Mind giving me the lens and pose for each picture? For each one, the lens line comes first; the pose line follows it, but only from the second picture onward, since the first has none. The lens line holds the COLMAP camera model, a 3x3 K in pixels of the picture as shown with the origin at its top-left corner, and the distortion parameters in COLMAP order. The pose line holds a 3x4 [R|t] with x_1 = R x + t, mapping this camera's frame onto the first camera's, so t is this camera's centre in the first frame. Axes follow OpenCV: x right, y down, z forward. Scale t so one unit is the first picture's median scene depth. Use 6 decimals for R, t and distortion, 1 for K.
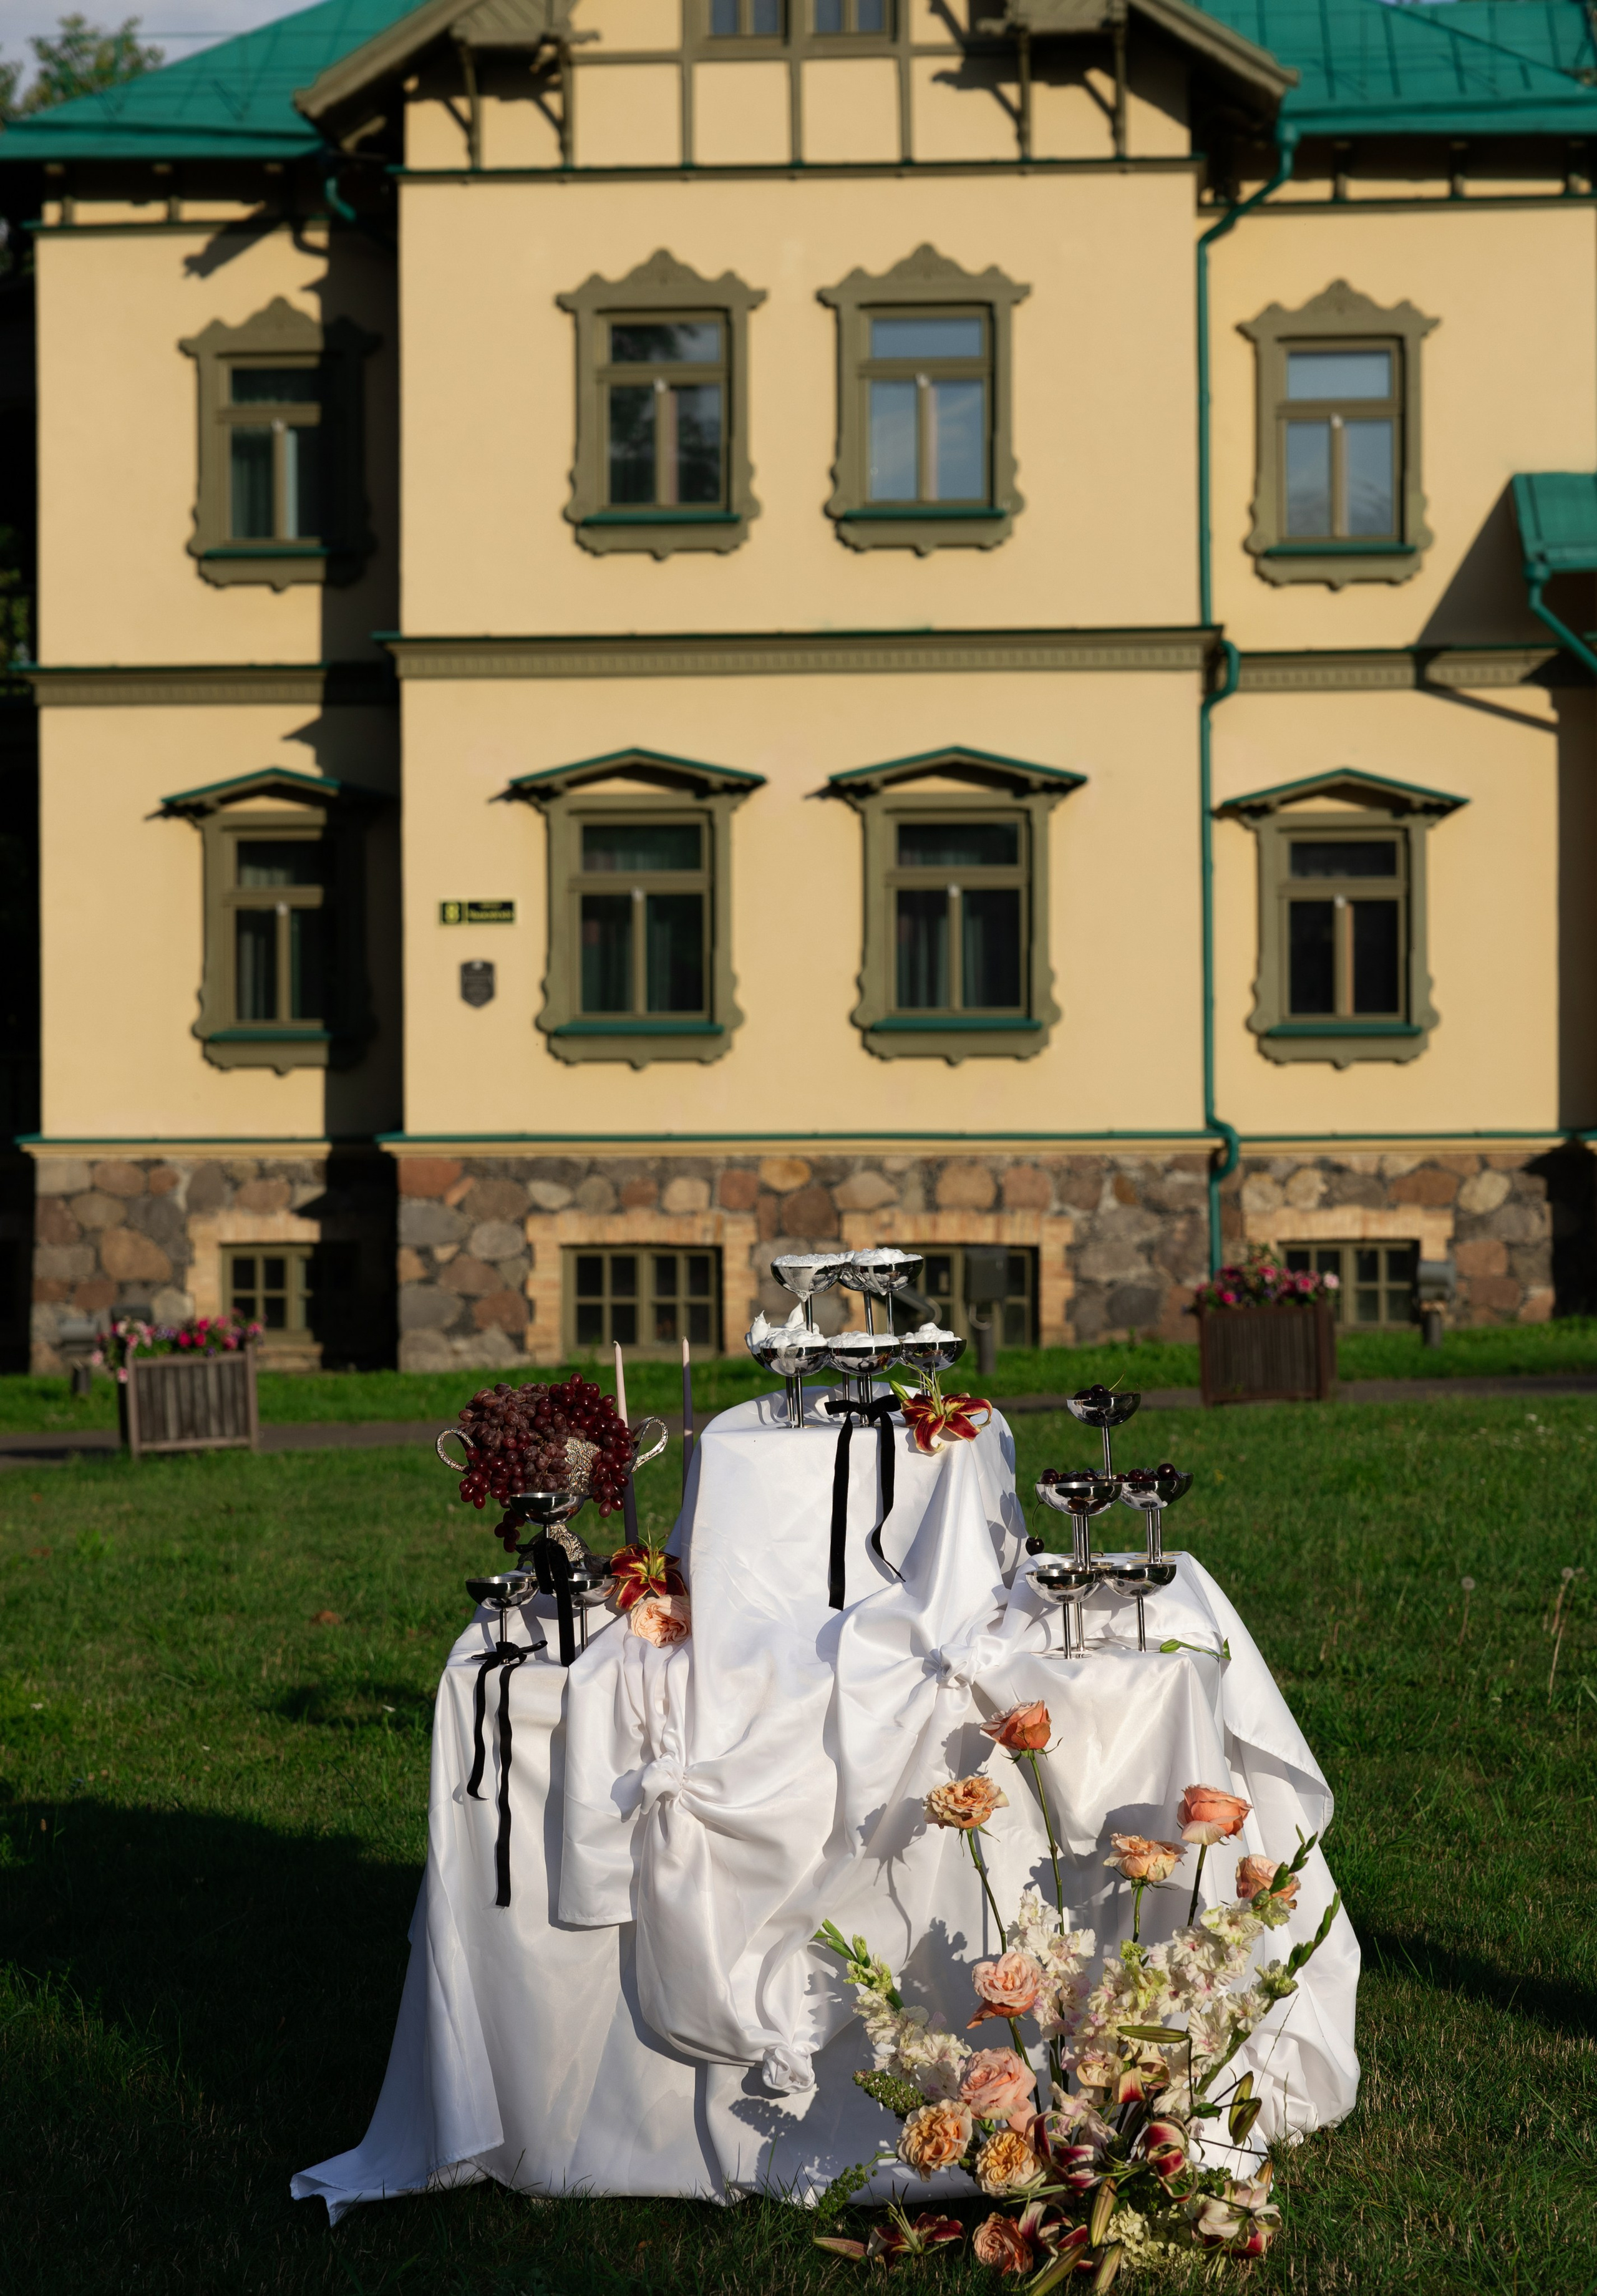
lens RADIAL K [[4634.7, 0, 799.6], [0, 4634.7, 1191.1], [0, 0, 1]] dist [0.002315, 0.004425]
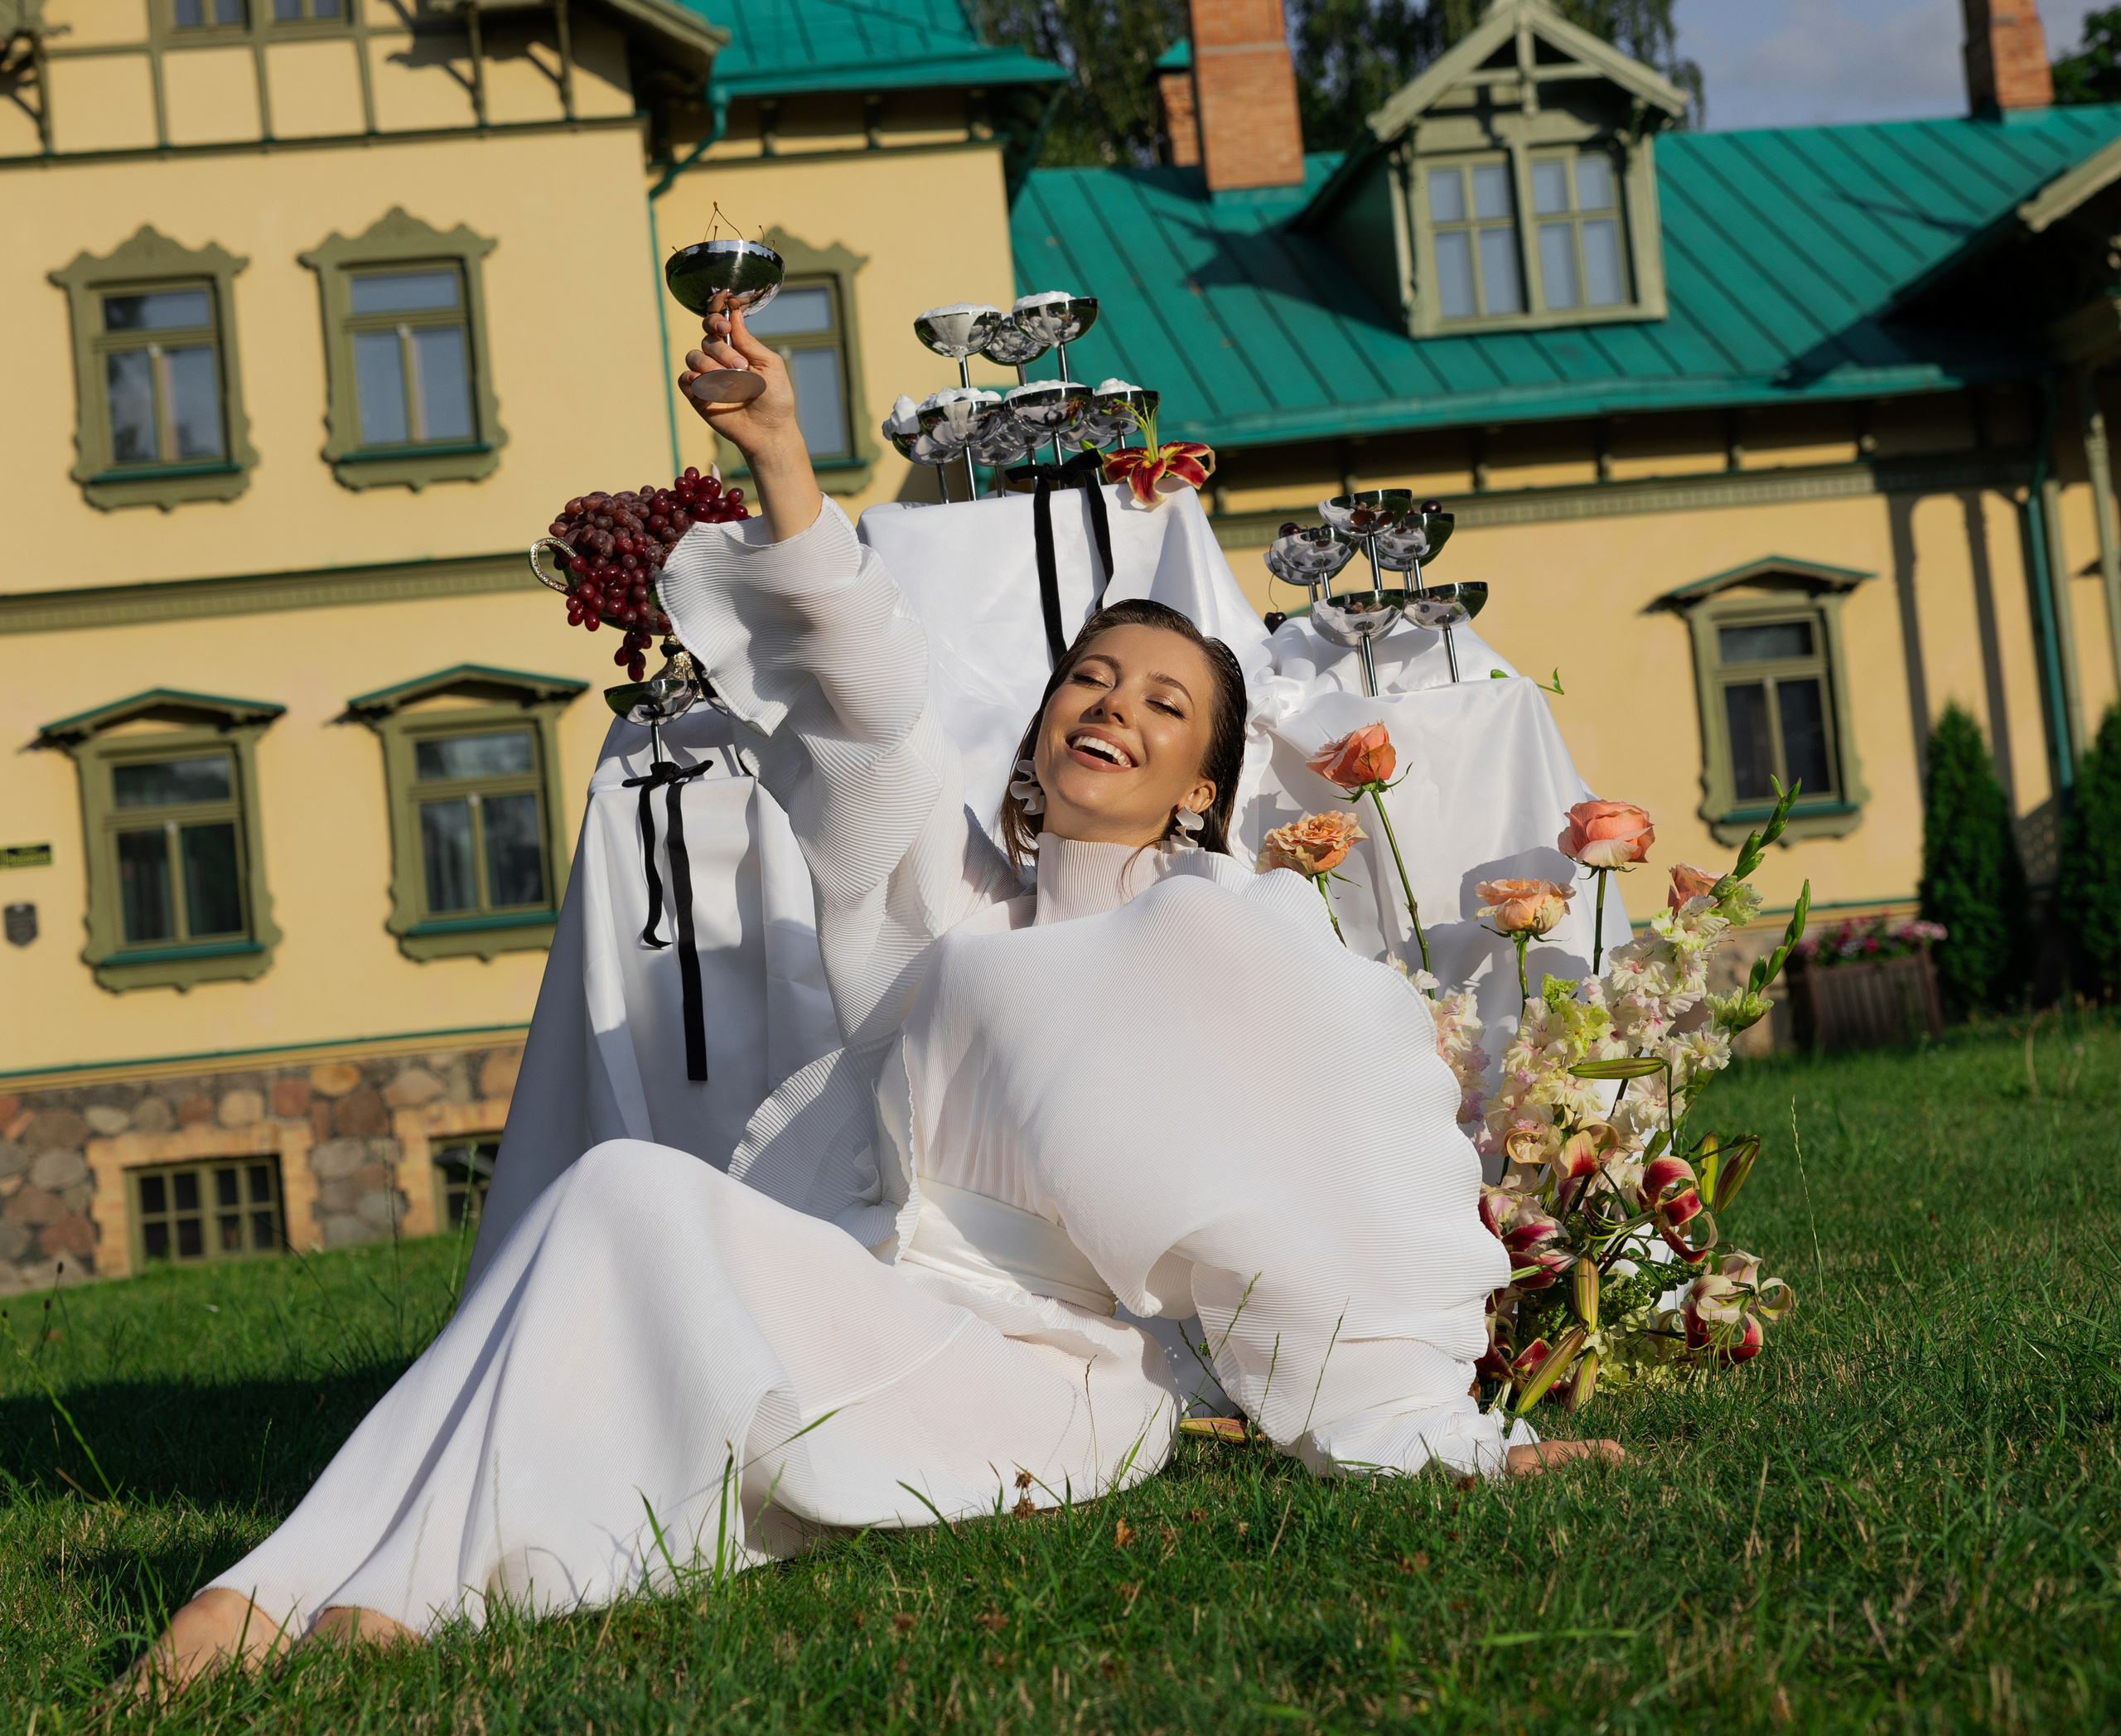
lens RADIAL K [[4081.2, 0, 1060.5], [0, 4081.2, 868.0], [0, 0, 1]] dist [0.015002, -0.083192]
pose [[0.976363, -0.079852, 0.200846, -0.024757], [0.095820, 0.992858, -0.071069, 0.030610], [-0.193737, 0.088634, 0.977041, 0.054939]]
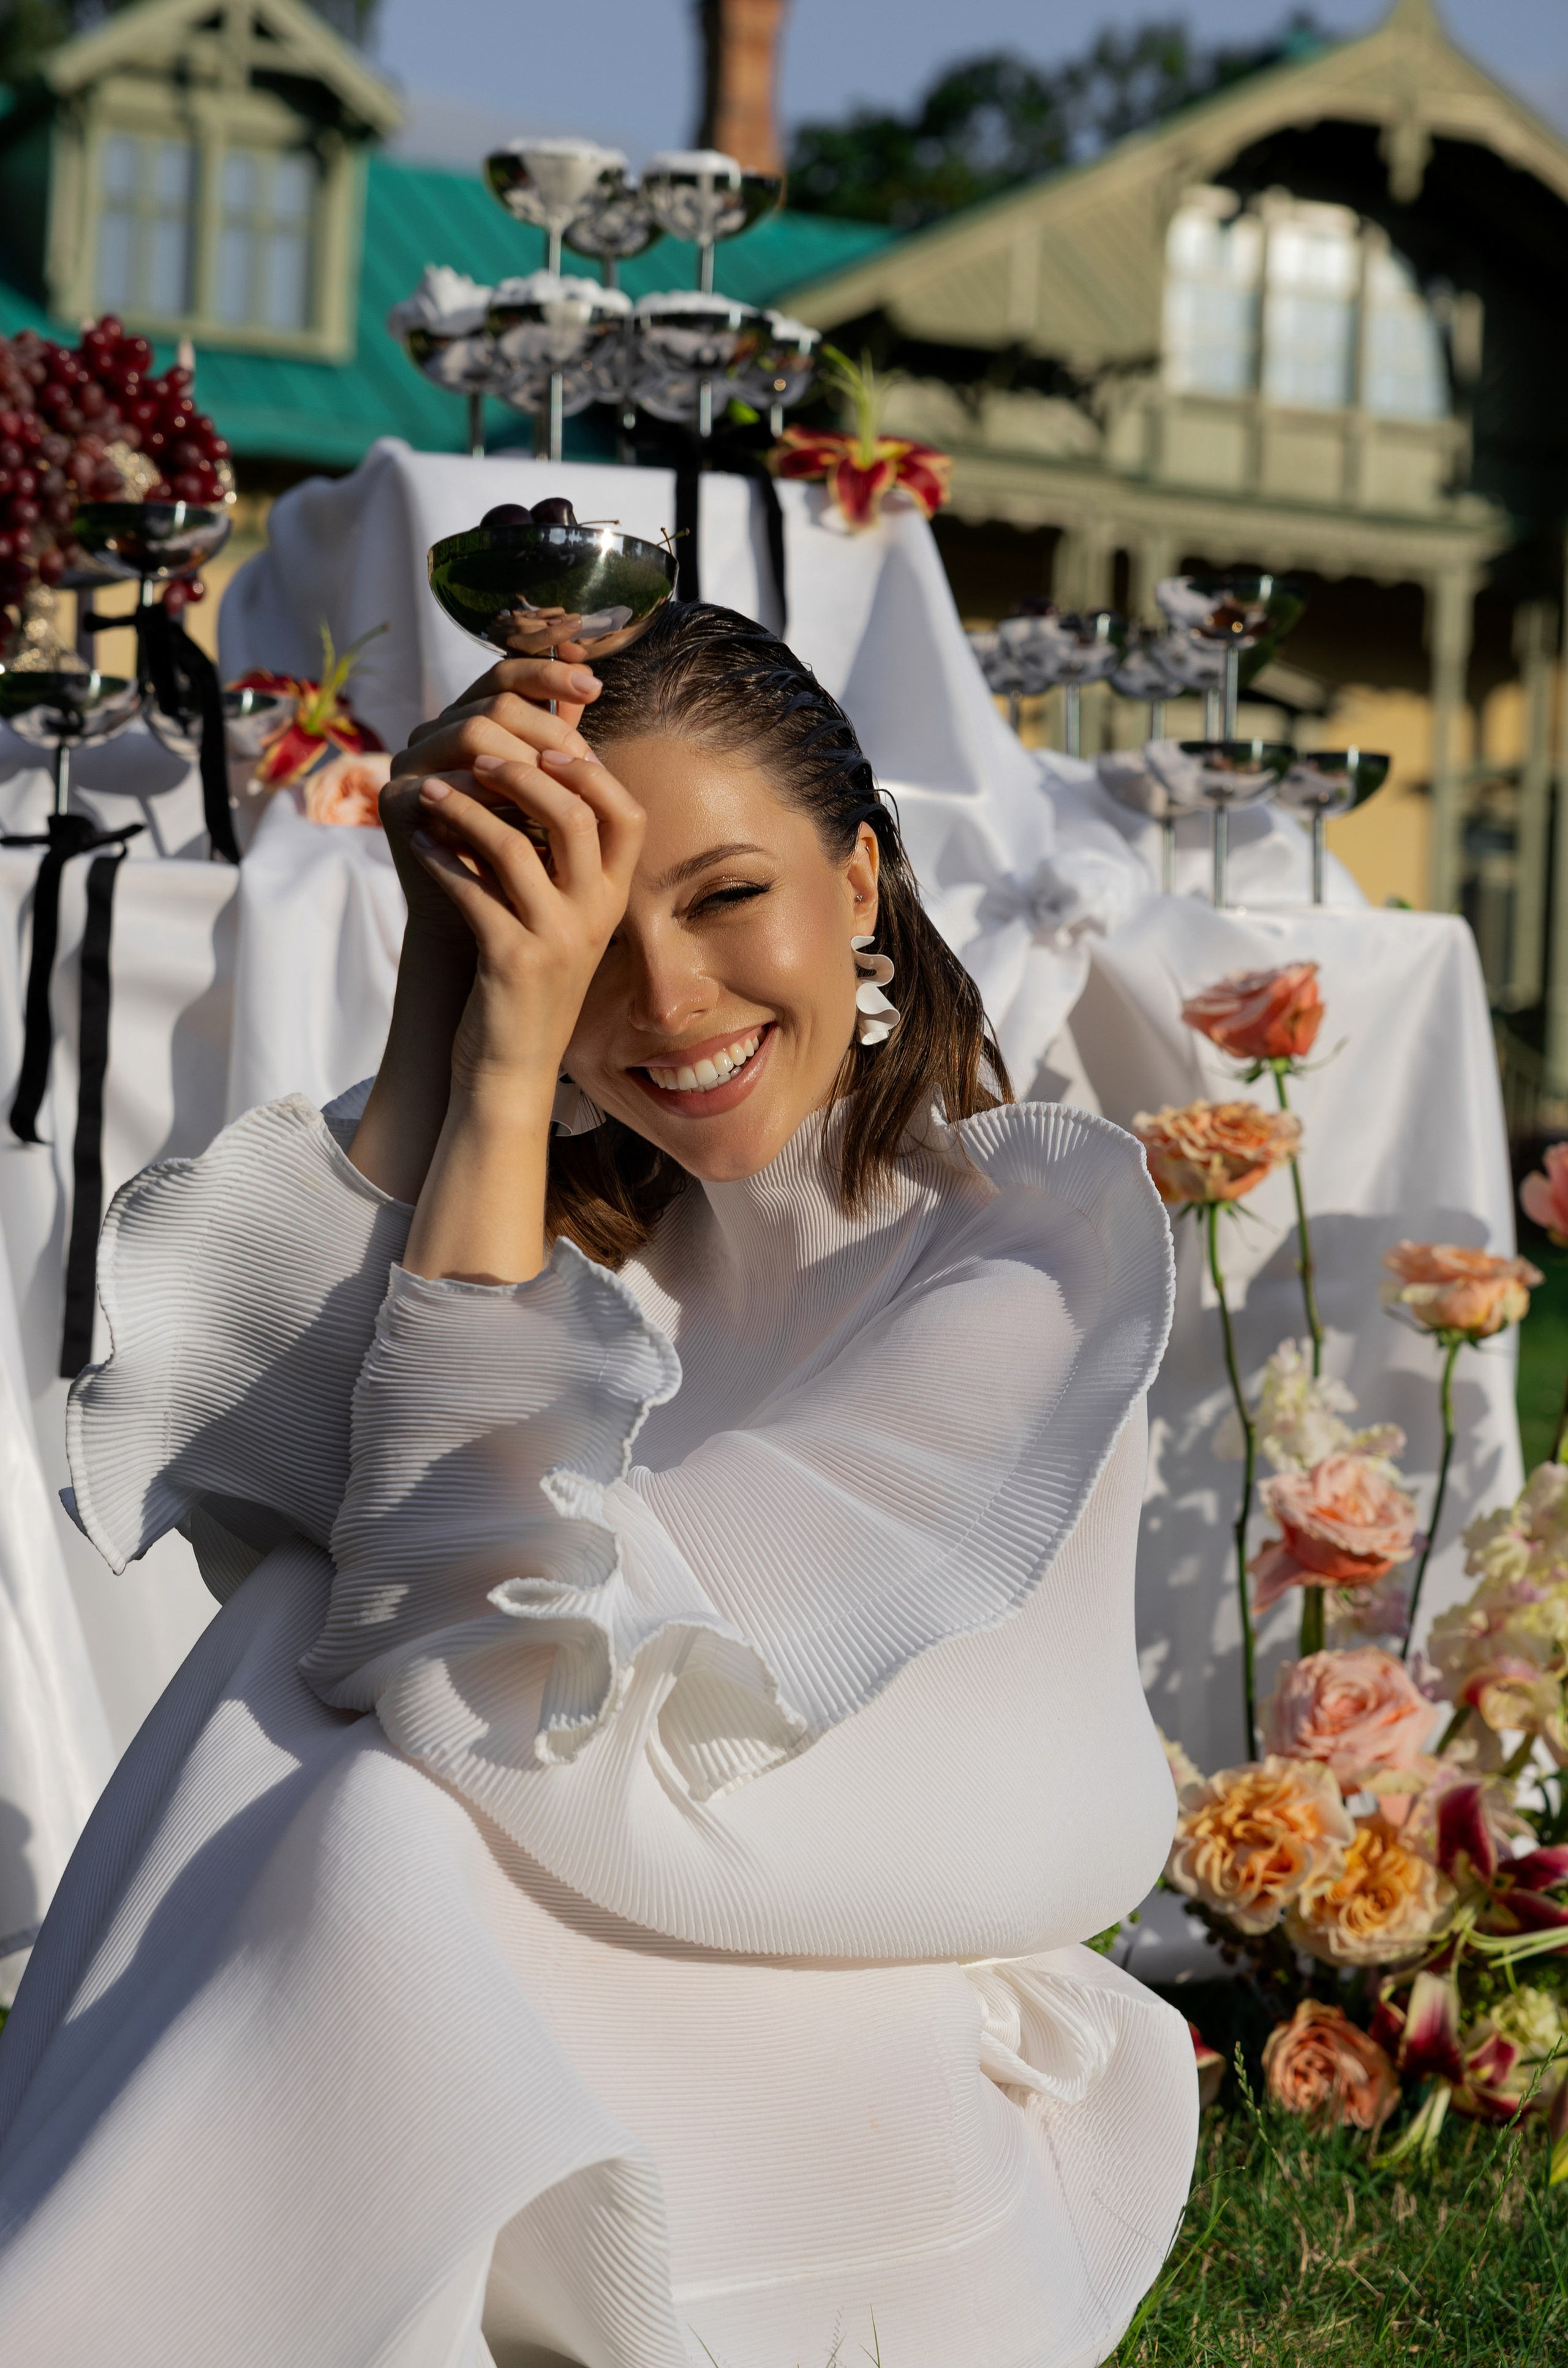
lens RADIAL K [[4483.0, 0, 784.0], [0, 4483.0, 1184.0], [0, 0, 1]] dist [-0.177633, 0.108464]
pose [[0.865447, 0.050847, 0.498413, -0.038996], [-0.051027, 0.998609, -0.013272, 0.024228], [-0.498394, -0.013946, 0.866838, 0.105051]]
